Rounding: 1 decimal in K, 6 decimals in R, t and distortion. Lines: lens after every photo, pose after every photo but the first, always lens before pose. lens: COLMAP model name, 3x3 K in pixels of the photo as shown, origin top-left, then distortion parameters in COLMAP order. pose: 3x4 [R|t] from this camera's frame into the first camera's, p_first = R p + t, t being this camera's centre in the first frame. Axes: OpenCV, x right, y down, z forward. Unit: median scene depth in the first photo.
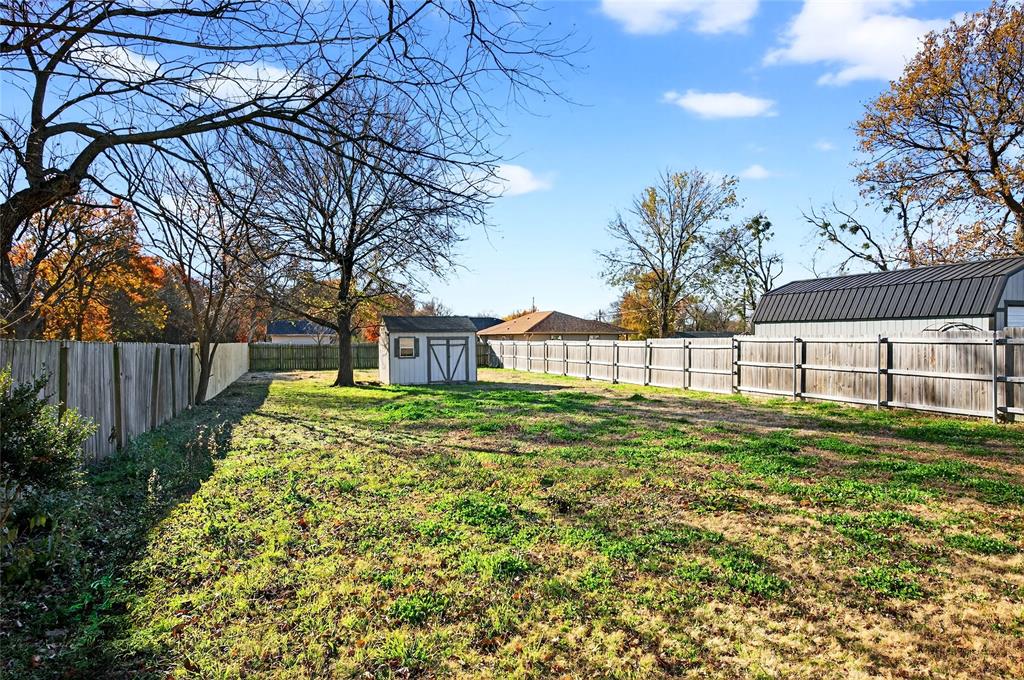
lens RADIAL K [[401.1, 0, 505.4], [0, 401.1, 339.0], [0, 0, 1]] dist [0.000081, -0.000018]
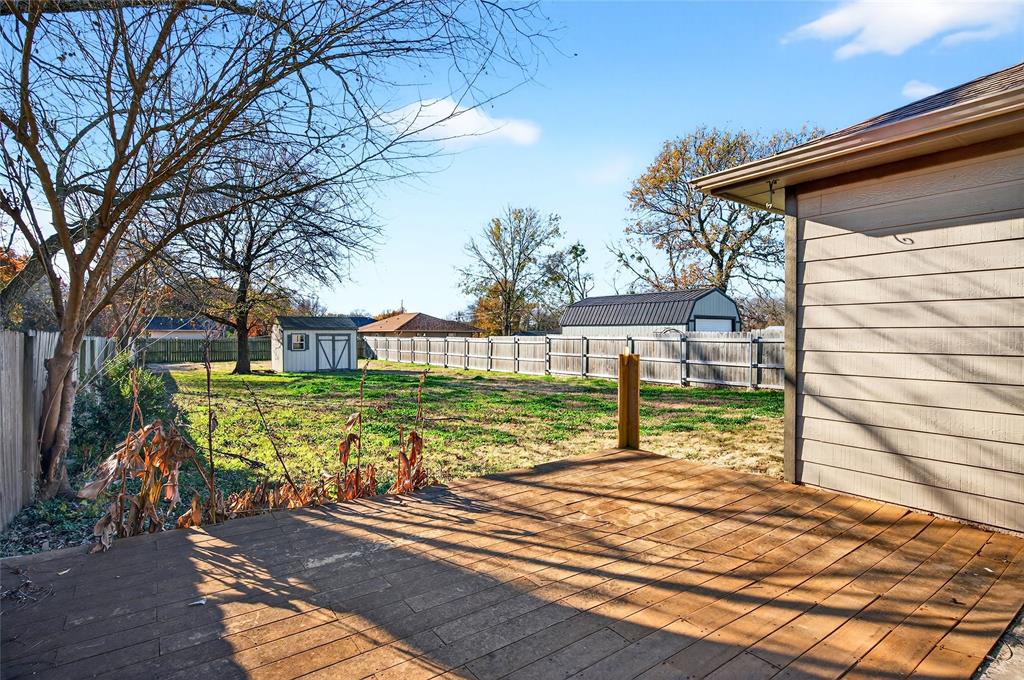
lens RADIAL K [[401.1, 0, 505.4], [0, 401.1, 339.0], [0, 0, 1]] dist [0.000081, -0.000018]
pose [[0.945509, 0.005521, 0.325550, -0.036656], [-0.008336, 0.999939, 0.007254, -0.001998], [-0.325490, -0.009573, 0.945497, -0.306660]]
